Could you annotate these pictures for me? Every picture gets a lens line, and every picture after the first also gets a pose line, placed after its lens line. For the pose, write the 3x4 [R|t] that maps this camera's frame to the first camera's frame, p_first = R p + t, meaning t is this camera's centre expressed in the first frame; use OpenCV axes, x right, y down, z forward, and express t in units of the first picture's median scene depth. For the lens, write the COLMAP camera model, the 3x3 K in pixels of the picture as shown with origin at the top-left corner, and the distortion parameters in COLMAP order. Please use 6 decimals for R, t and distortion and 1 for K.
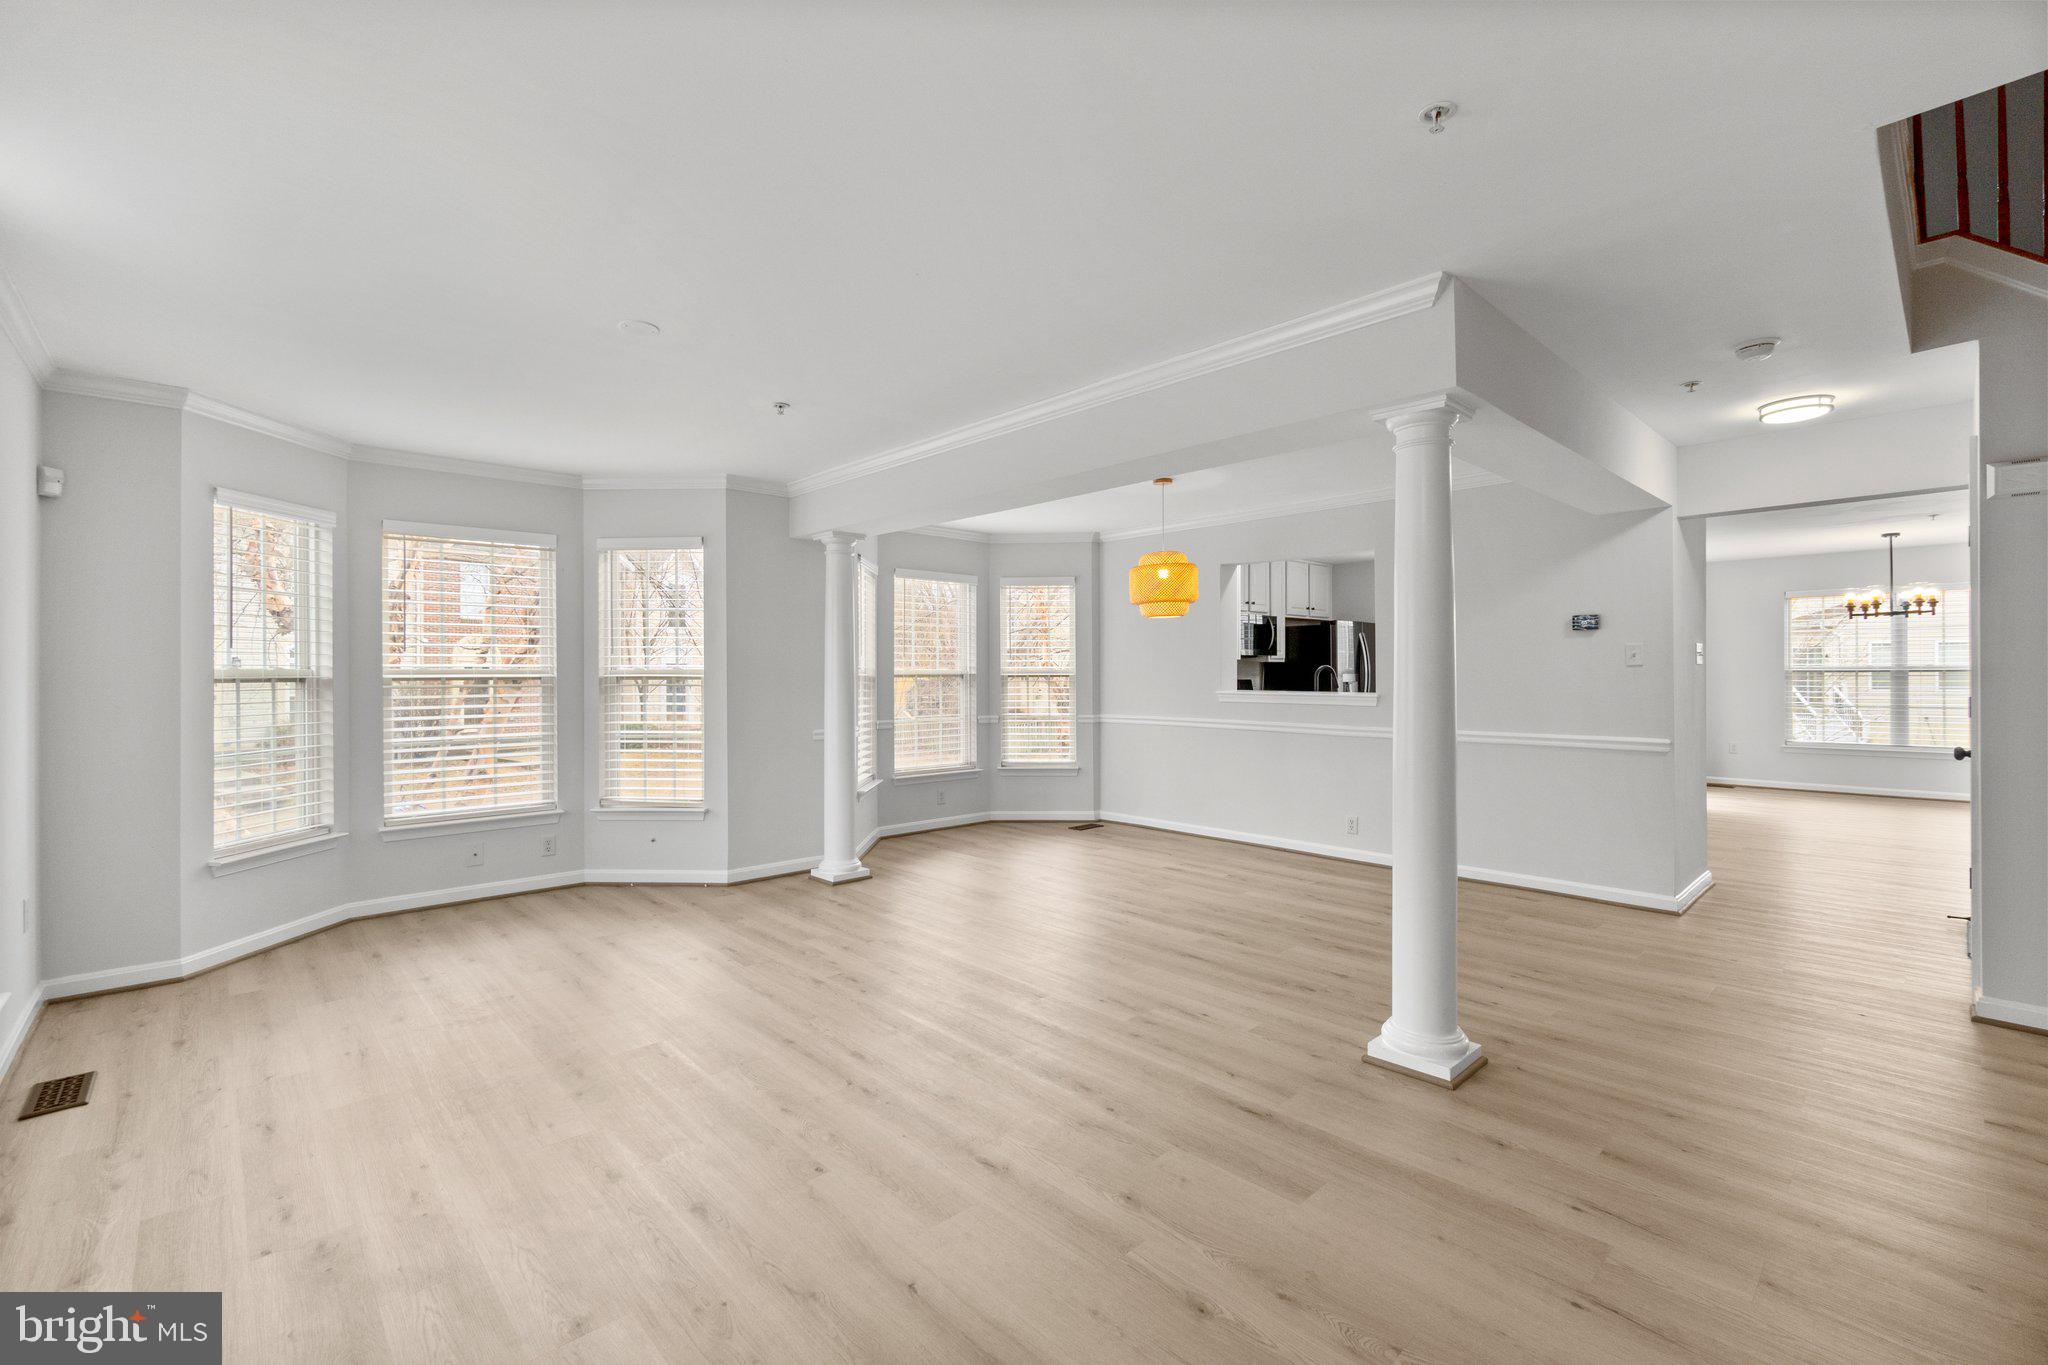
lens RADIAL K [[868.7, 0, 1019.6], [0, 868.7, 672.1], [0, 0, 1]] dist [-0.002758, 0.000630]
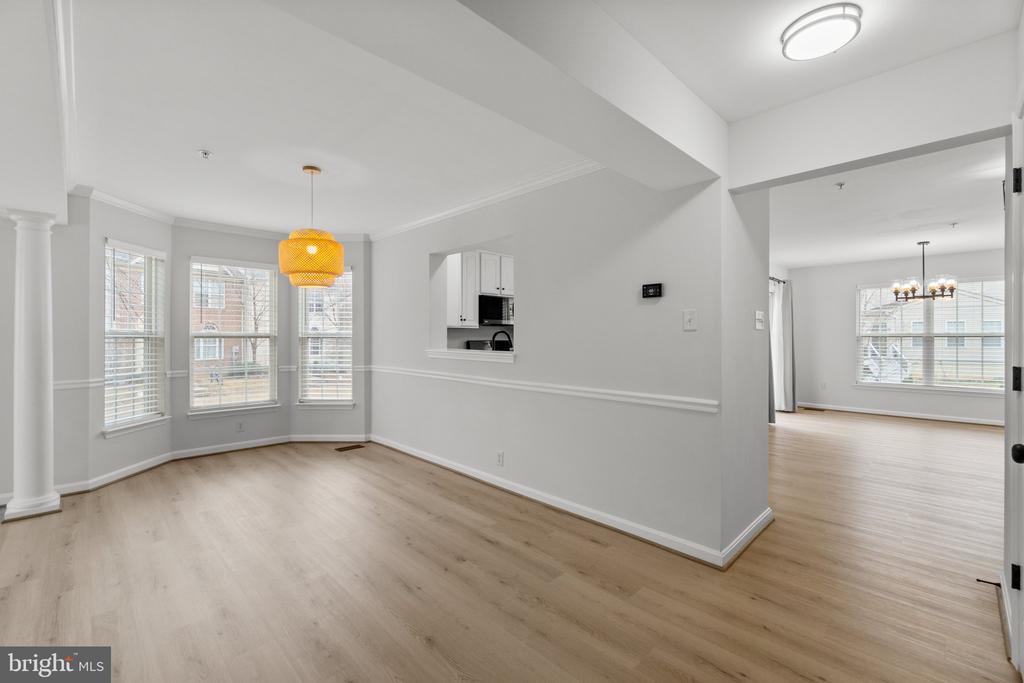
lens RADIAL K [[434.4, 0, 510.5], [0, 434.4, 335.9], [0, 0, 1]] dist [-0.002758, 0.000630]
pose [[0.999592, 0.004220, 0.028266, 0.299164], [-0.004264, 0.999990, 0.001481, -0.000147], [-0.028260, -0.001601, 0.999599, 0.299131]]
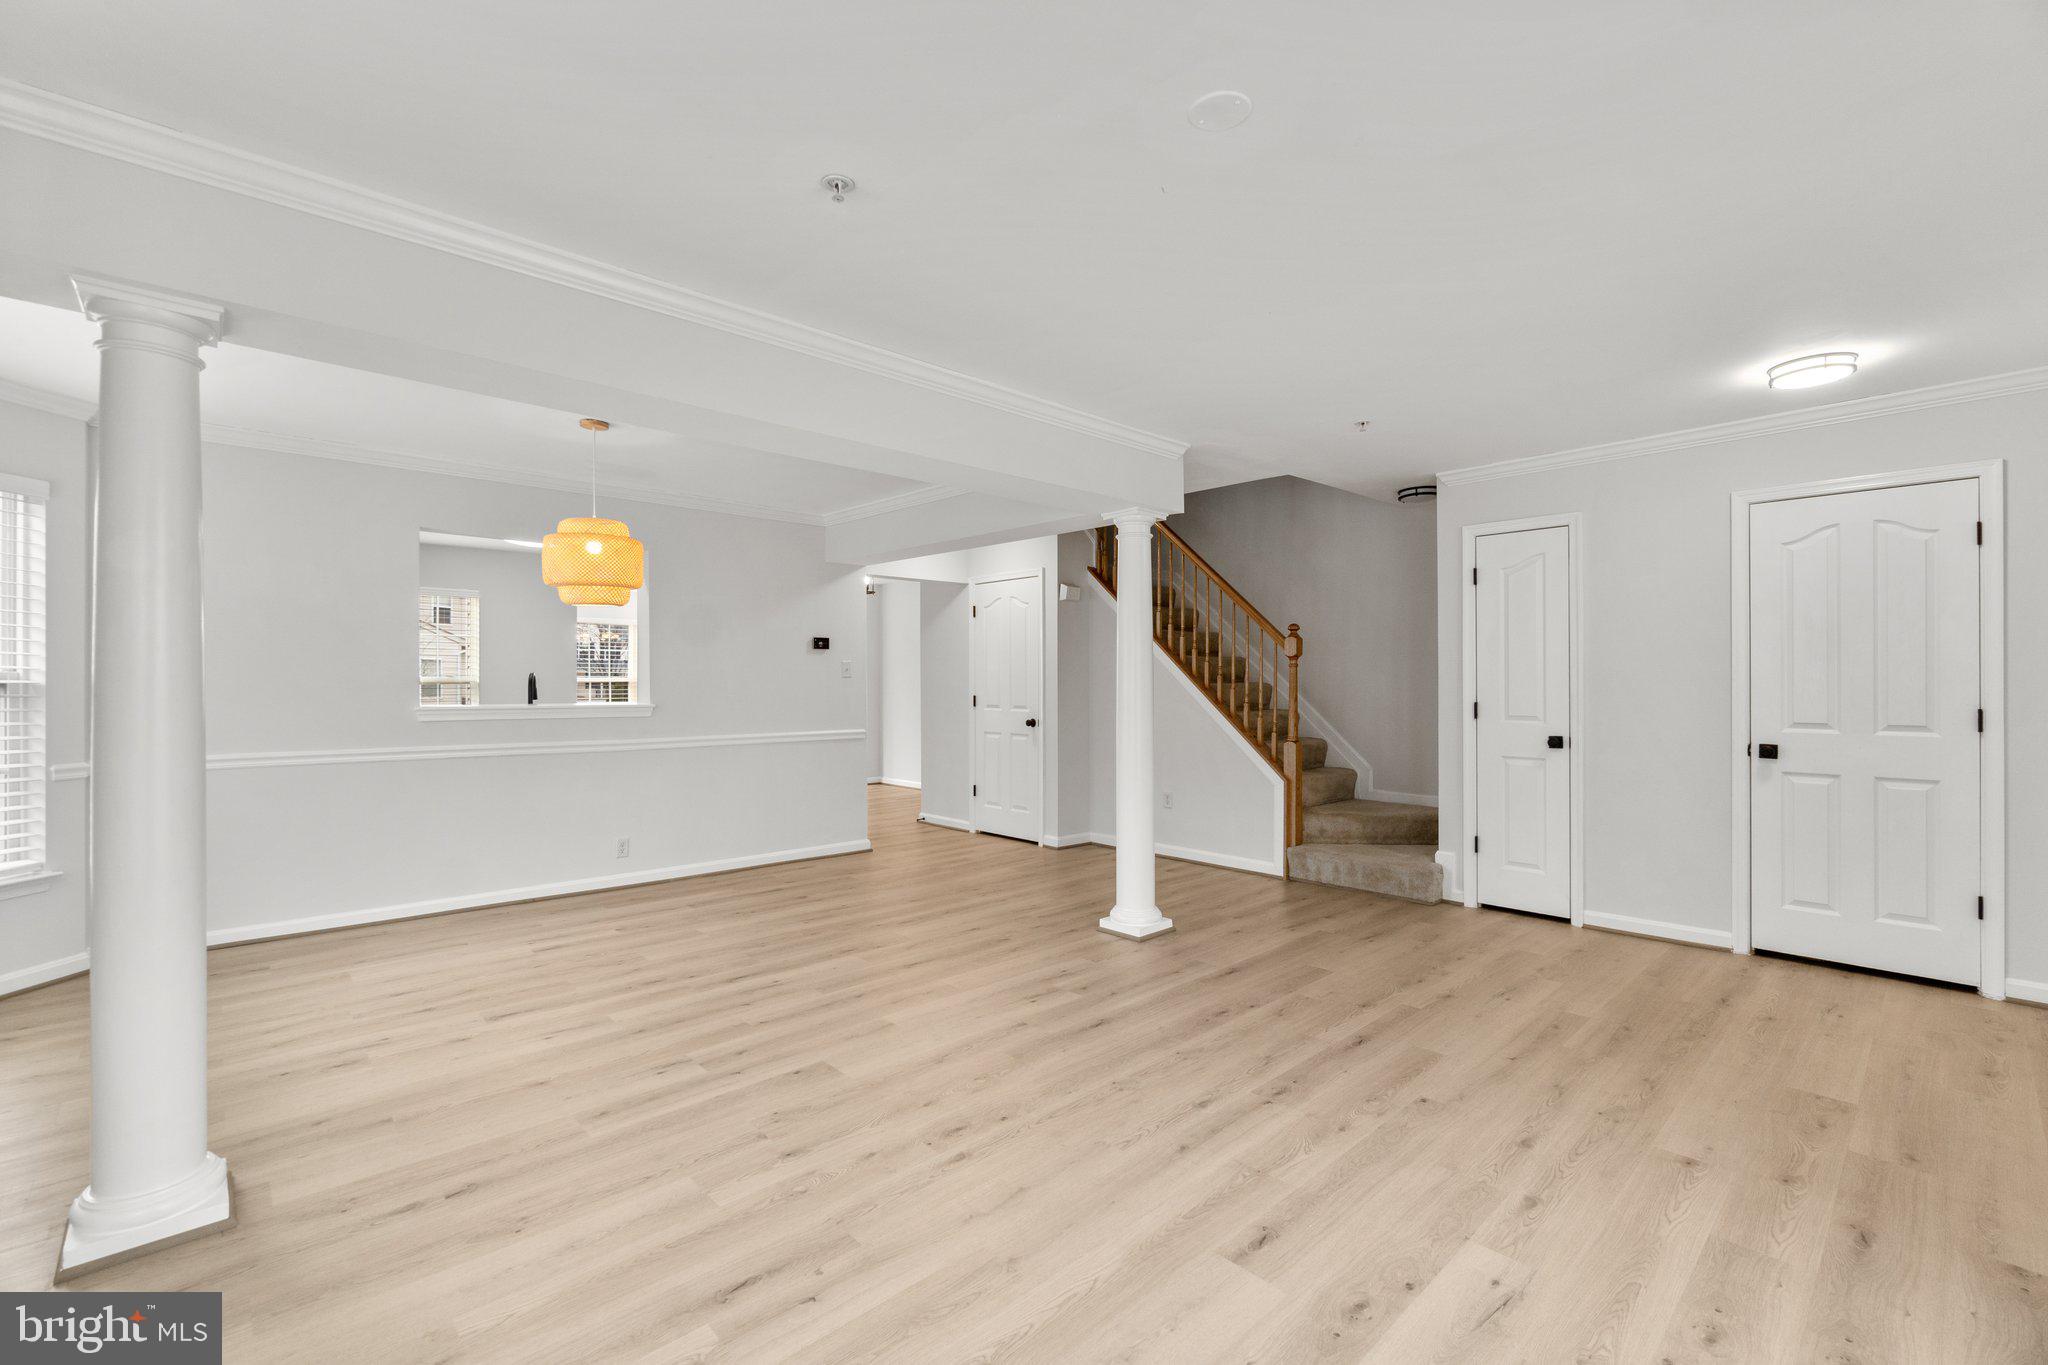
lens RADIAL K [[868.7, 0, 1019.9], [0, 868.7, 684.7], [0, 0, 1]] dist [-0.002758, 0.000630]
pose [[0.011727, -0.000354, 0.999931, -0.414587], [-0.003618, 0.999993, 0.000396, 0.002101], [-0.999925, -0.003622, 0.011725, 0.448828]]
